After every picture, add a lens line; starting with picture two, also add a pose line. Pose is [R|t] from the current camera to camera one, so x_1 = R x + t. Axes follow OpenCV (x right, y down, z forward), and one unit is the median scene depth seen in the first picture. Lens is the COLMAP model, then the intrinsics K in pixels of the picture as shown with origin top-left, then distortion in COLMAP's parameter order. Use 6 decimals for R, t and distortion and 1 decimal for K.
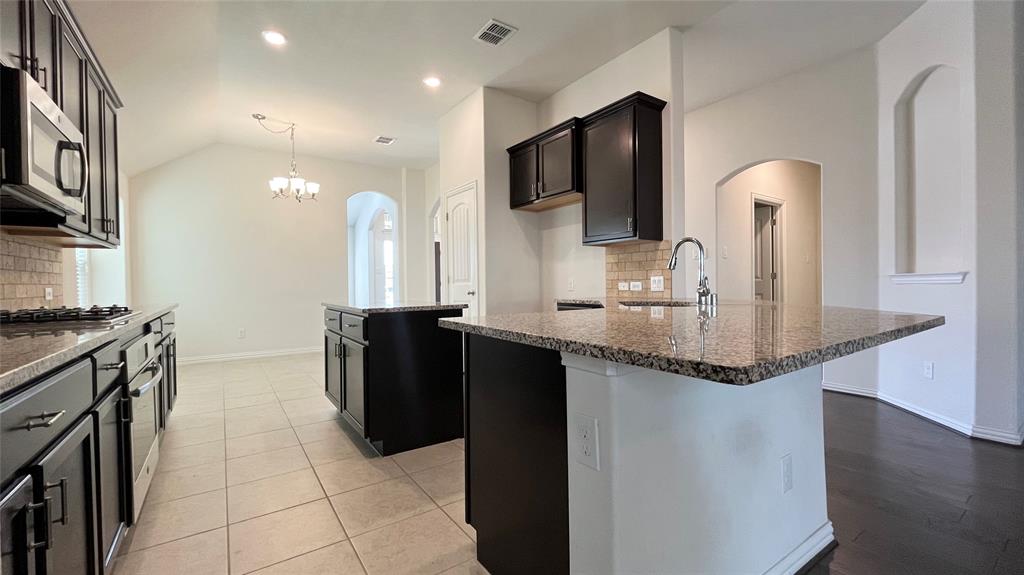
lens RADIAL K [[417.1, 0, 511.2], [0, 417.1, 289.7], [0, 0, 1]] dist [-0.001437, -0.000699]
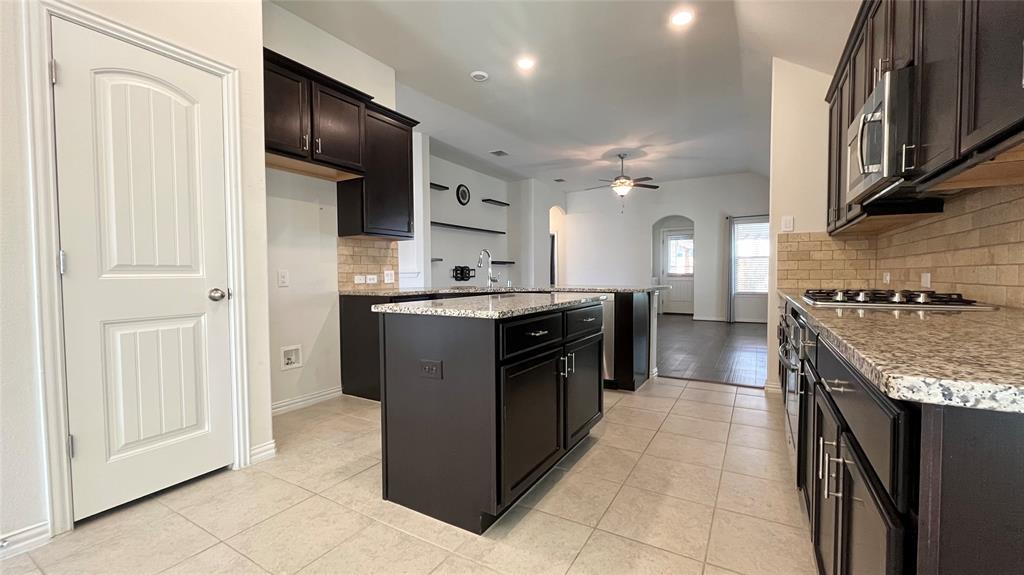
lens RADIAL K [[417.1, 0, 511.0], [0, 417.1, 287.2], [0, 0, 1]] dist [-0.001437, -0.000699]
pose [[-0.425475, -0.017348, 0.904804, -0.825727], [0.020755, 0.999366, 0.028921, -0.011424], [-0.904732, 0.031084, -0.424845, 1.128201]]
